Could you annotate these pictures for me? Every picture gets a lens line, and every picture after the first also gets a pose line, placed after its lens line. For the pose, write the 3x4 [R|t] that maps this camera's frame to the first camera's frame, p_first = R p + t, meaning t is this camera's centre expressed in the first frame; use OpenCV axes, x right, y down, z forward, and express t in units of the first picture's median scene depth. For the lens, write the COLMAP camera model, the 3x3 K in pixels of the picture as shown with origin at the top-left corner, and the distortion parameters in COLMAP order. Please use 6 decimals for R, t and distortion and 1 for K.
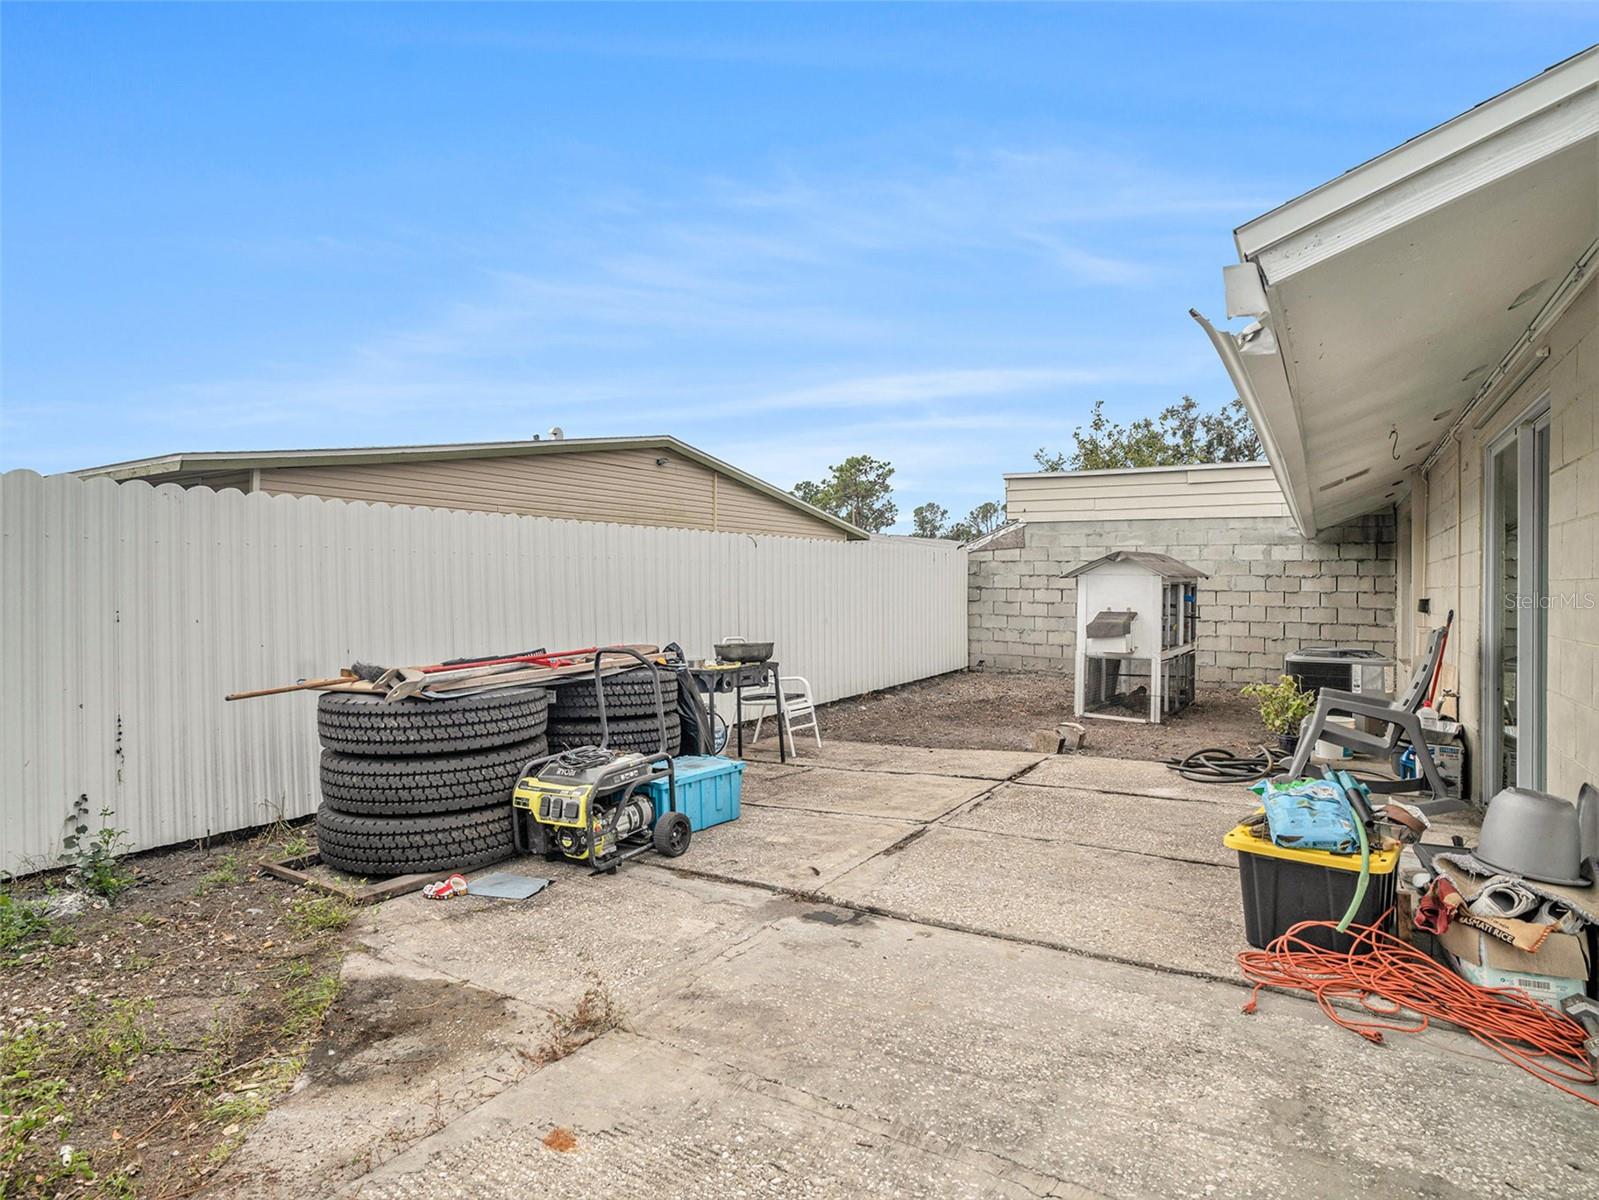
lens RADIAL K [[895.6, 0, 822.8], [0, 895.6, 592.2], [0, 0, 1]] dist [-0.003113, 0.000007]
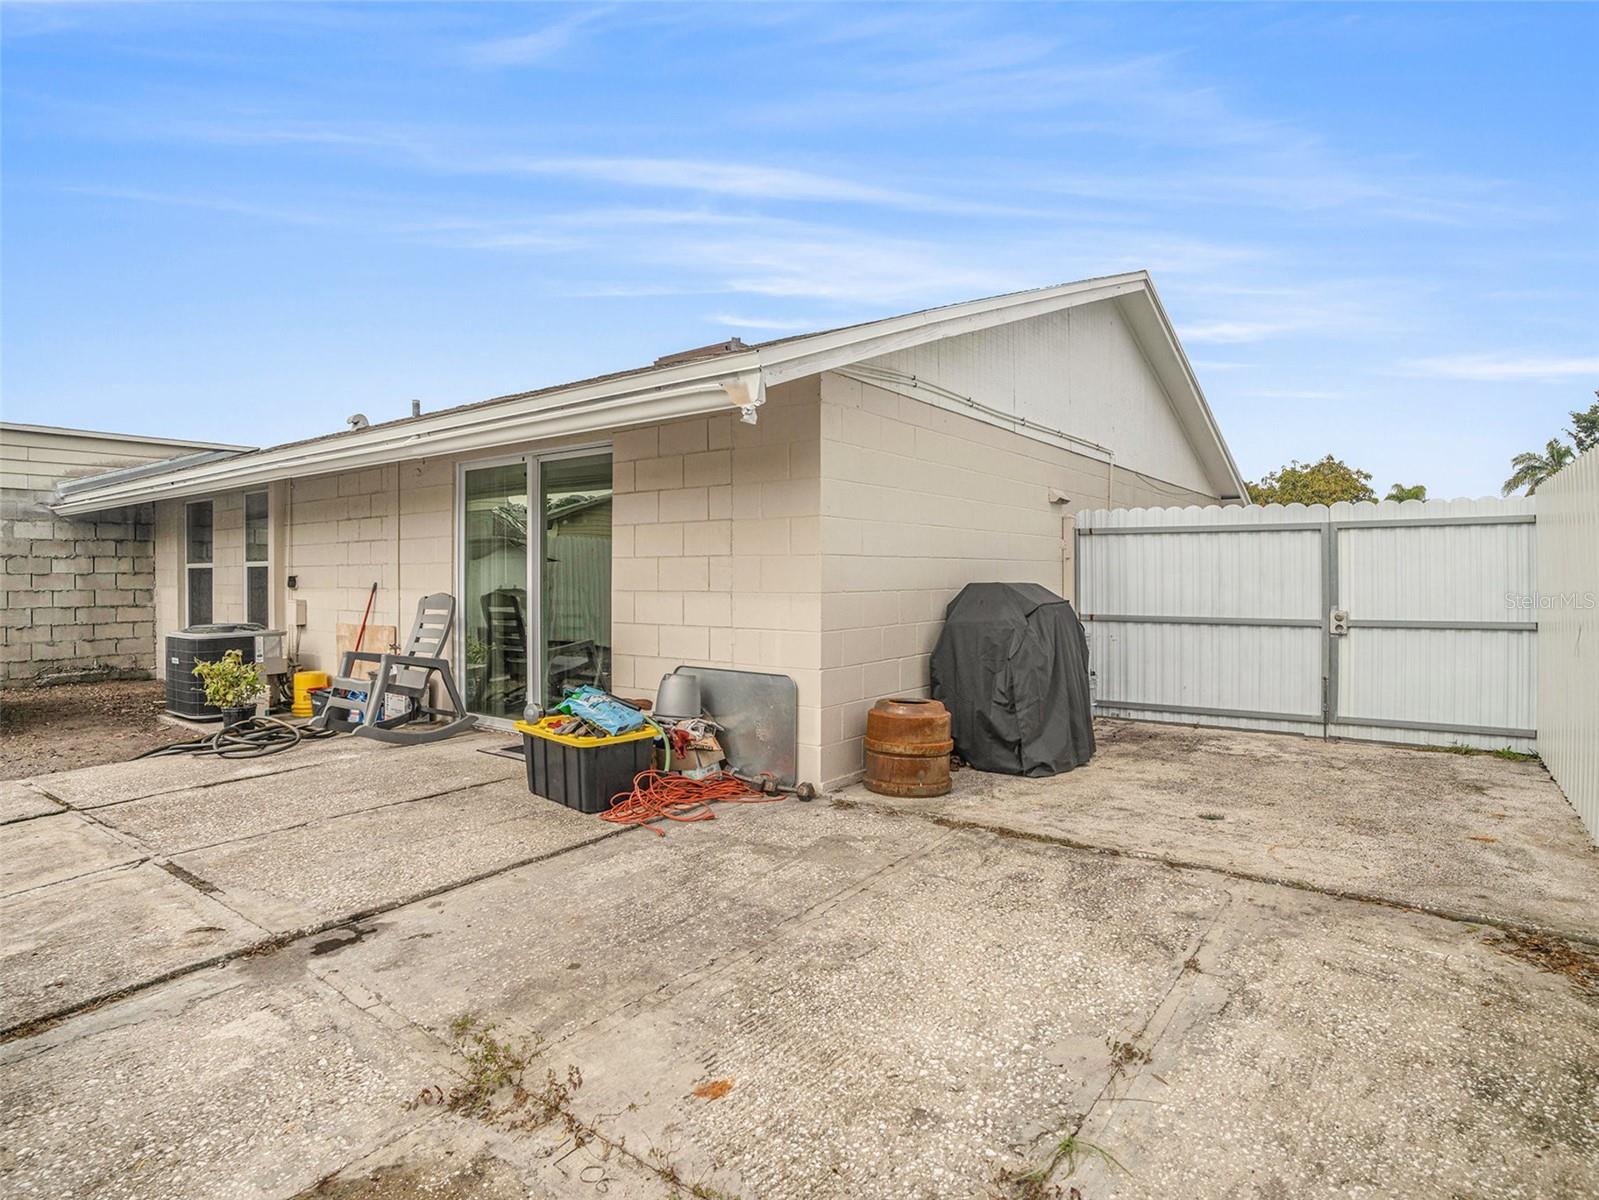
lens RADIAL K [[855.4, 0, 790.7], [0, 855.4, 573.5], [0, 0, 1]] dist [-0.048278, 0.033463]
pose [[0.125162, -0.008379, 0.992101, -0.230161], [0.013488, 0.999886, 0.006743, 0.004047], [-0.992045, 0.012537, 0.125261, 0.147280]]
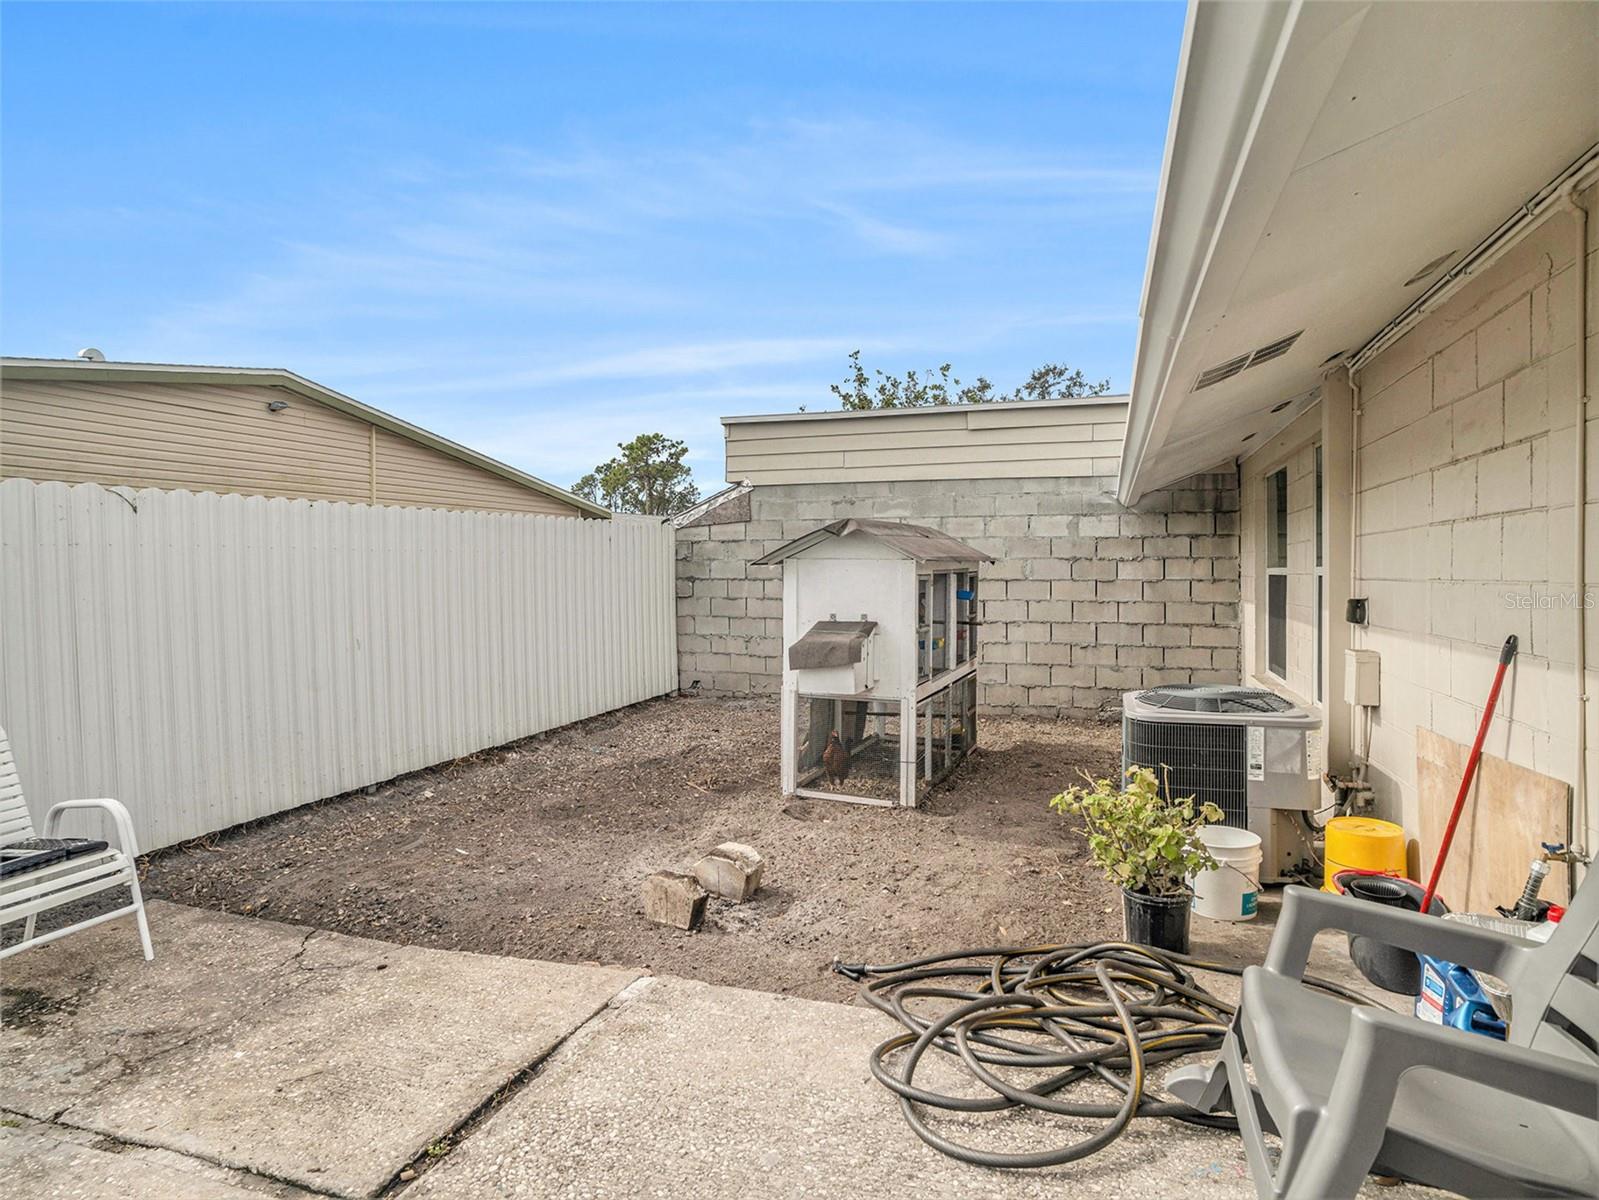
lens RADIAL K [[868.0, 0, 779.3], [0, 868.0, 591.3], [0, 0, 1]] dist [-0.017565, 0.000826]
pose [[0.988465, -0.013666, 0.150833, 0.162116], [0.011136, 0.999783, 0.017603, -0.007051], [-0.151041, -0.015720, 0.988403, 0.358110]]
